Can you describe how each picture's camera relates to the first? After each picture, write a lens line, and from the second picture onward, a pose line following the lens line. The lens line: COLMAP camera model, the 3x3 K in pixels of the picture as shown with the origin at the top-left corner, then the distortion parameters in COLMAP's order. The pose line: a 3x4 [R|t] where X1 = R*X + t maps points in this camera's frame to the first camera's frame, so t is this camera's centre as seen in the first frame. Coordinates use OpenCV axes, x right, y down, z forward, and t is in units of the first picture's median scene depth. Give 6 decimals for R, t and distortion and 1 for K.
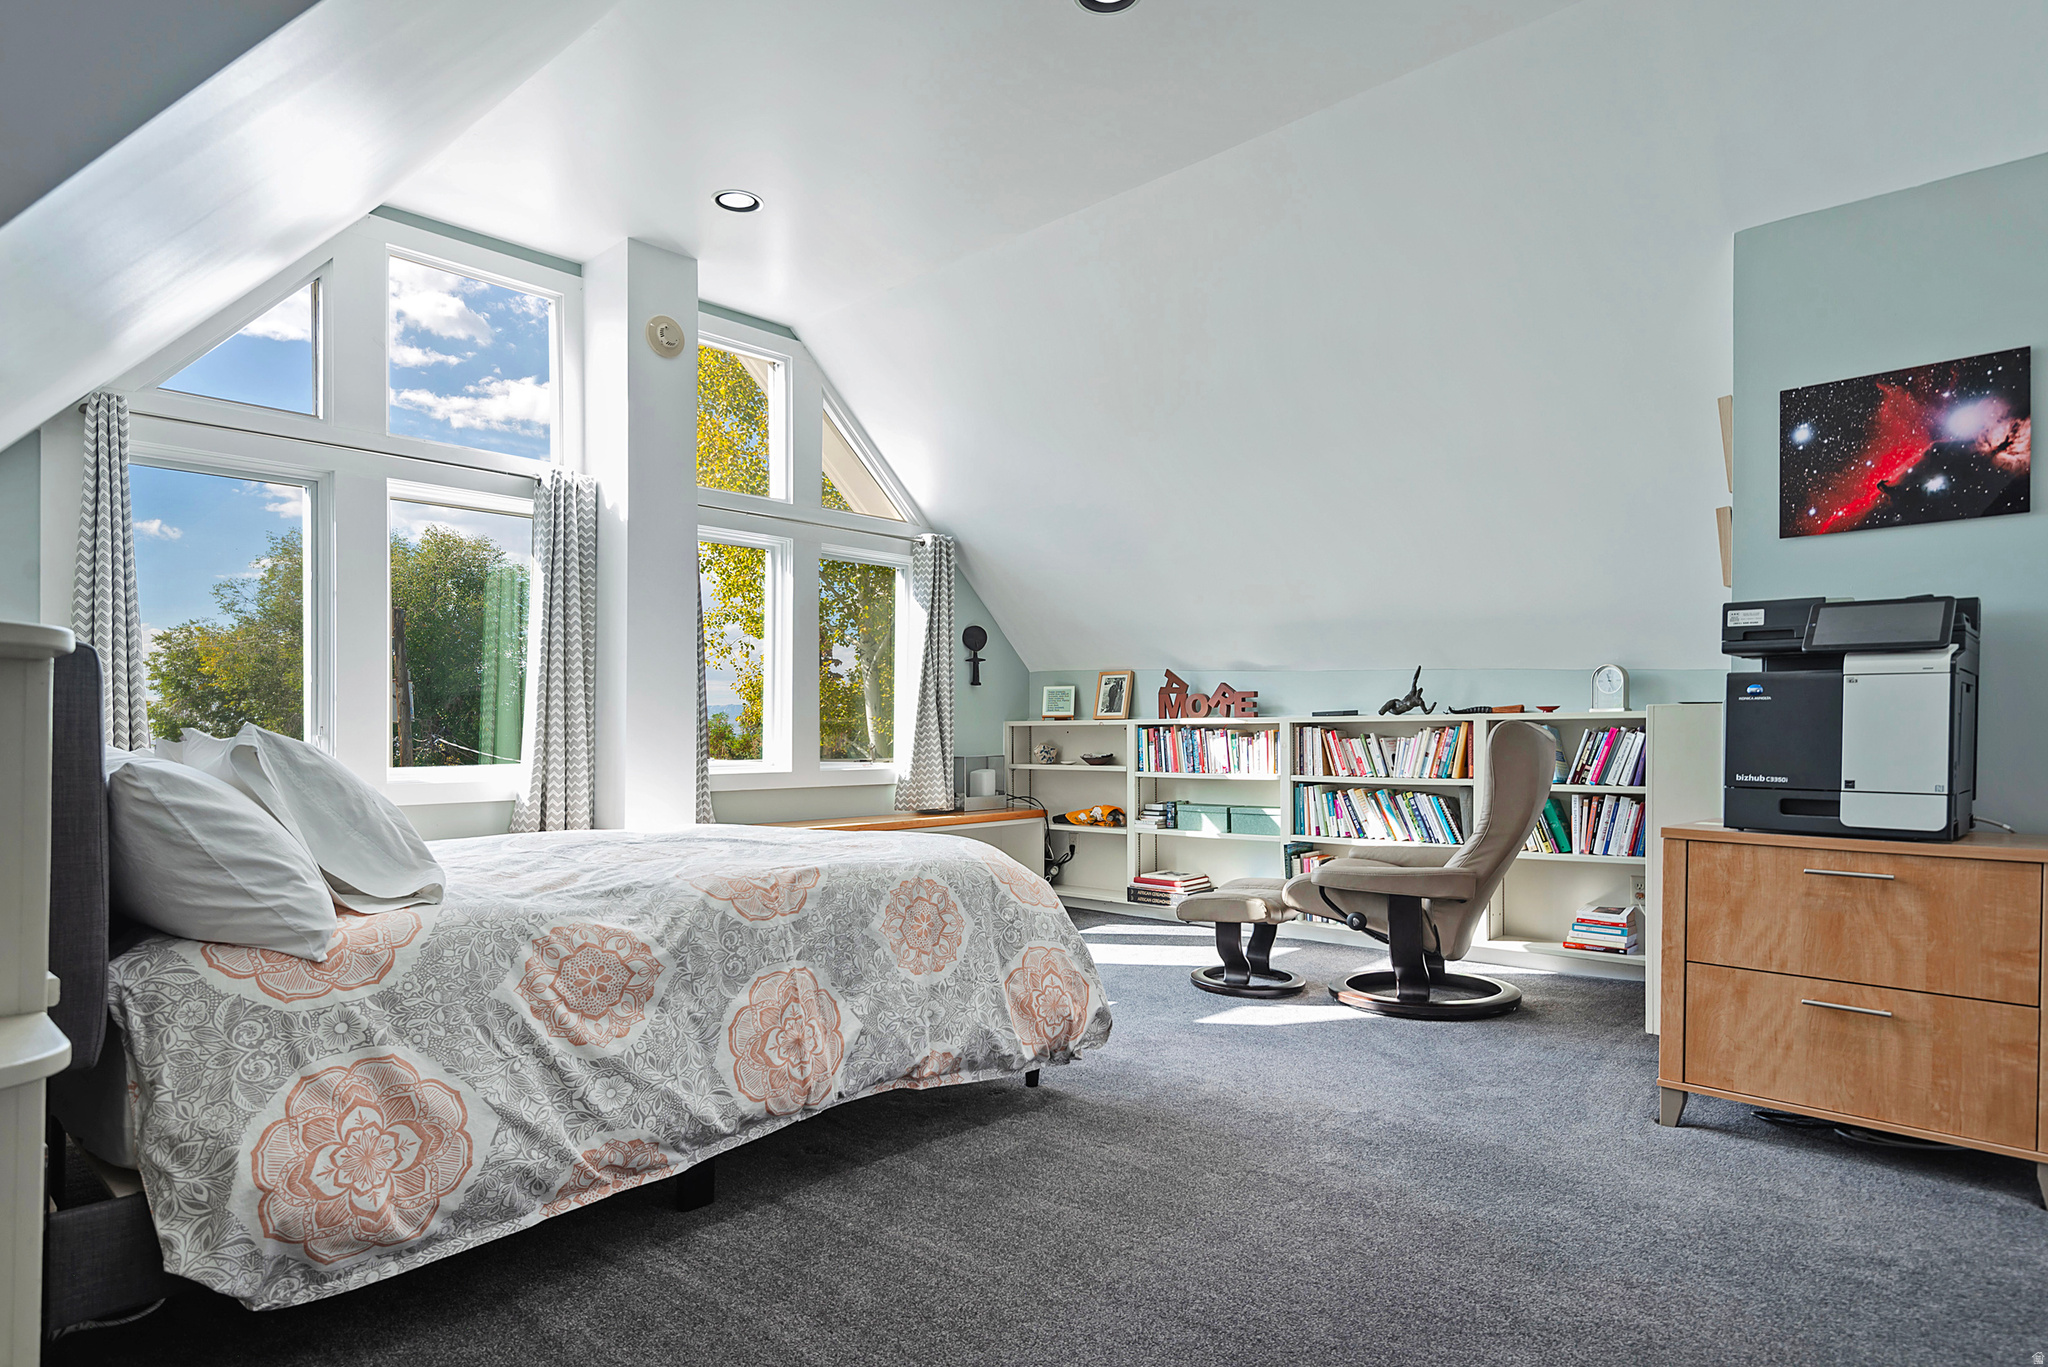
lens RADIAL K [[1207.7, 0, 933.1], [0, 1207.7, 754.5], [0, 0, 1]] dist [0.041453, -0.026792]
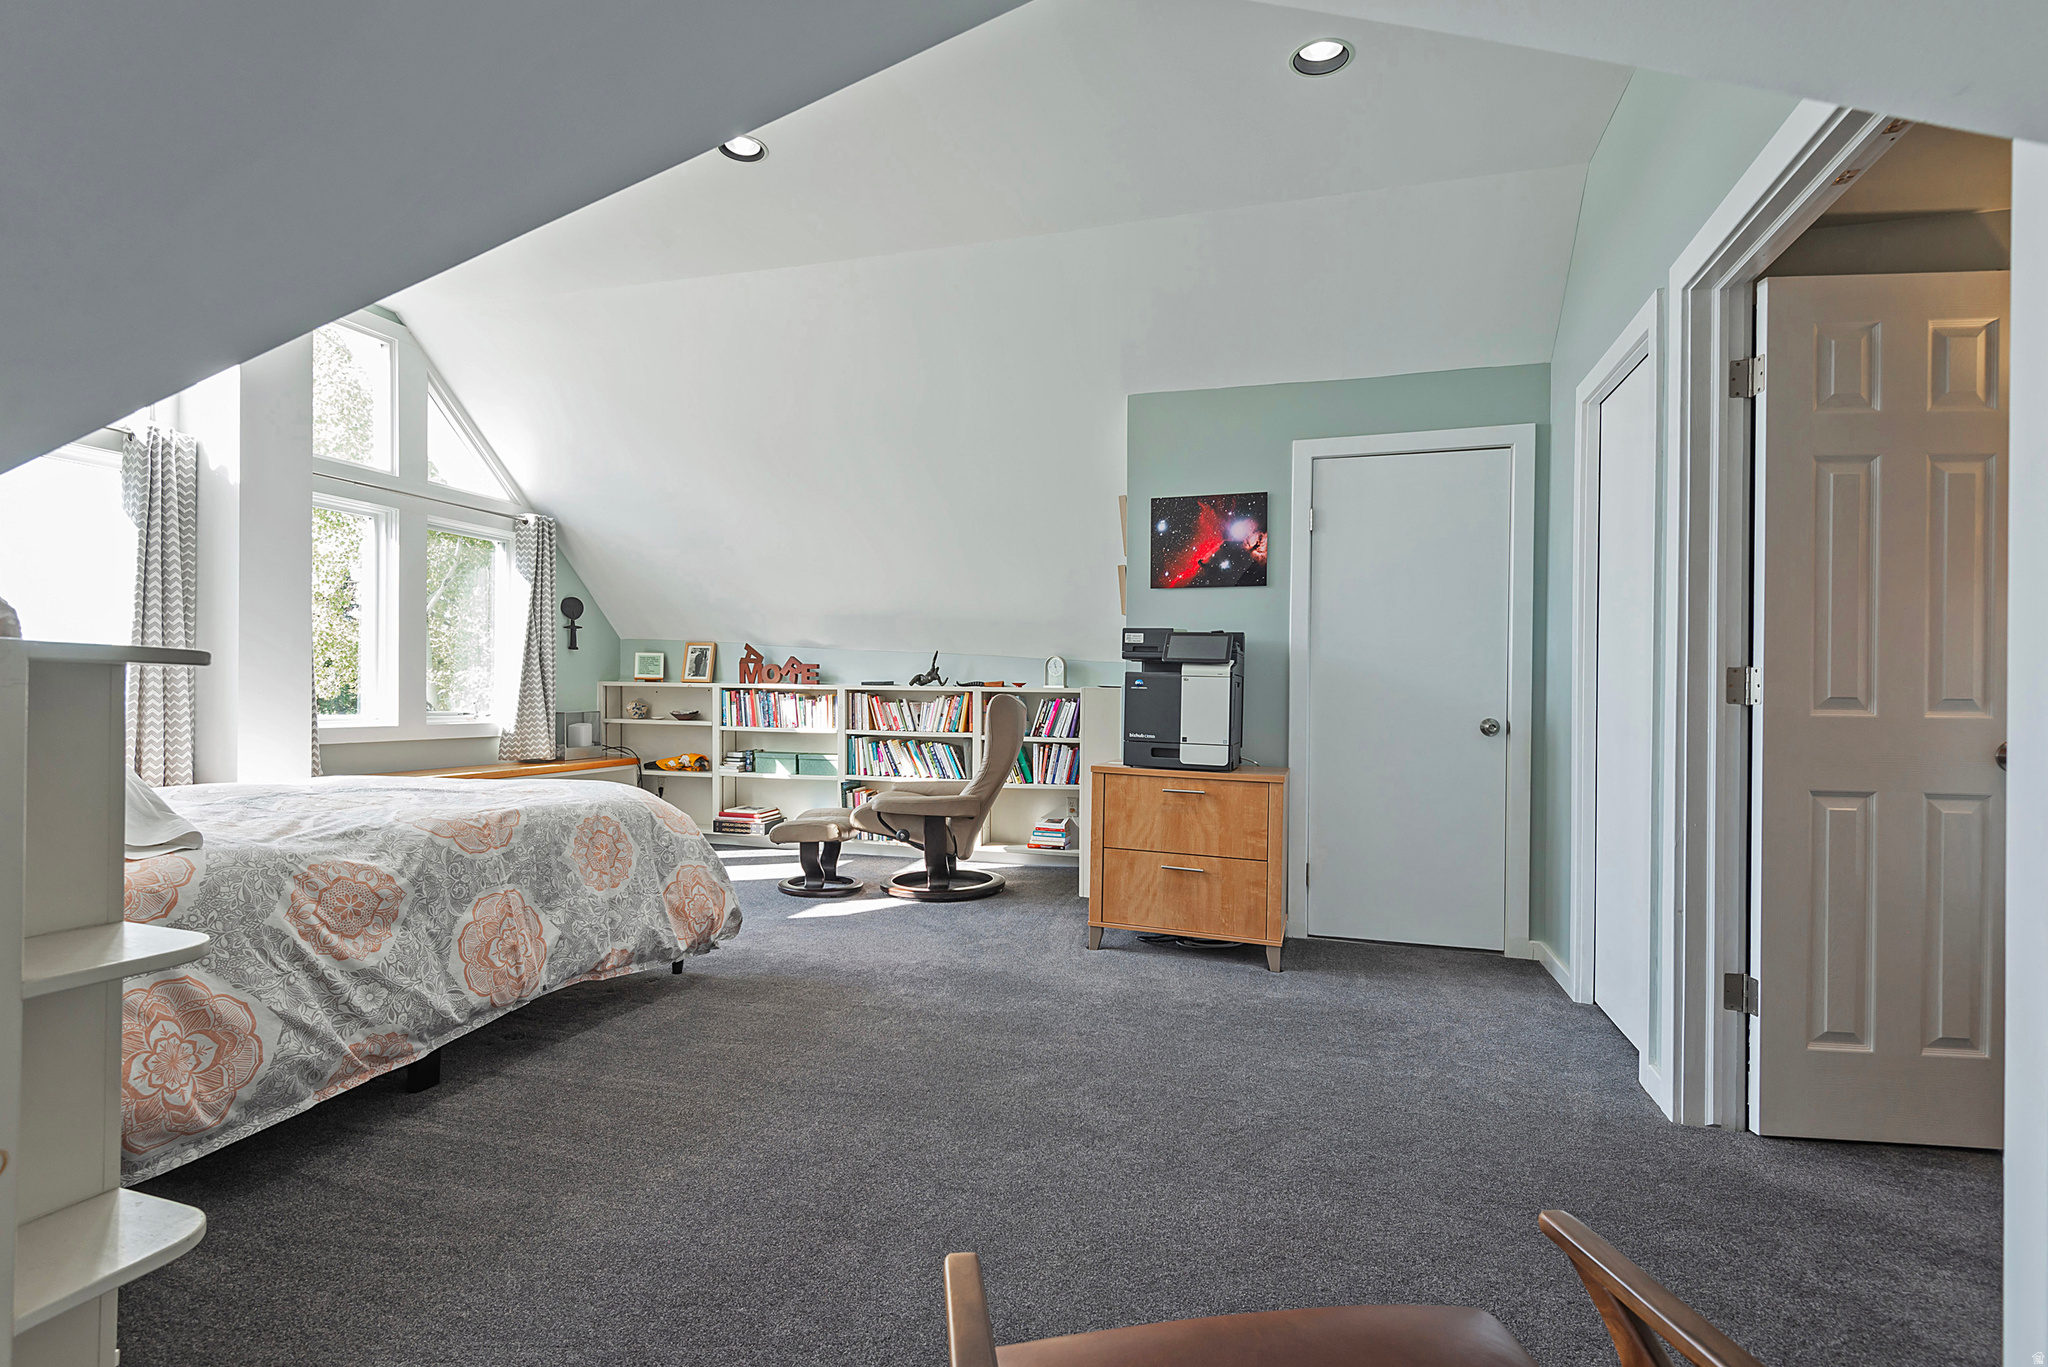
lens RADIAL K [[975.3, 0, 1014.7], [0, 975.3, 679.5], [0, 0, 1]] dist [0.011870, -0.007416]
pose [[0.891205, 0.025604, 0.452877, -0.087385], [-0.010961, 0.999330, -0.034928, -0.008776], [-0.453468, 0.026164, 0.890889, -0.114753]]
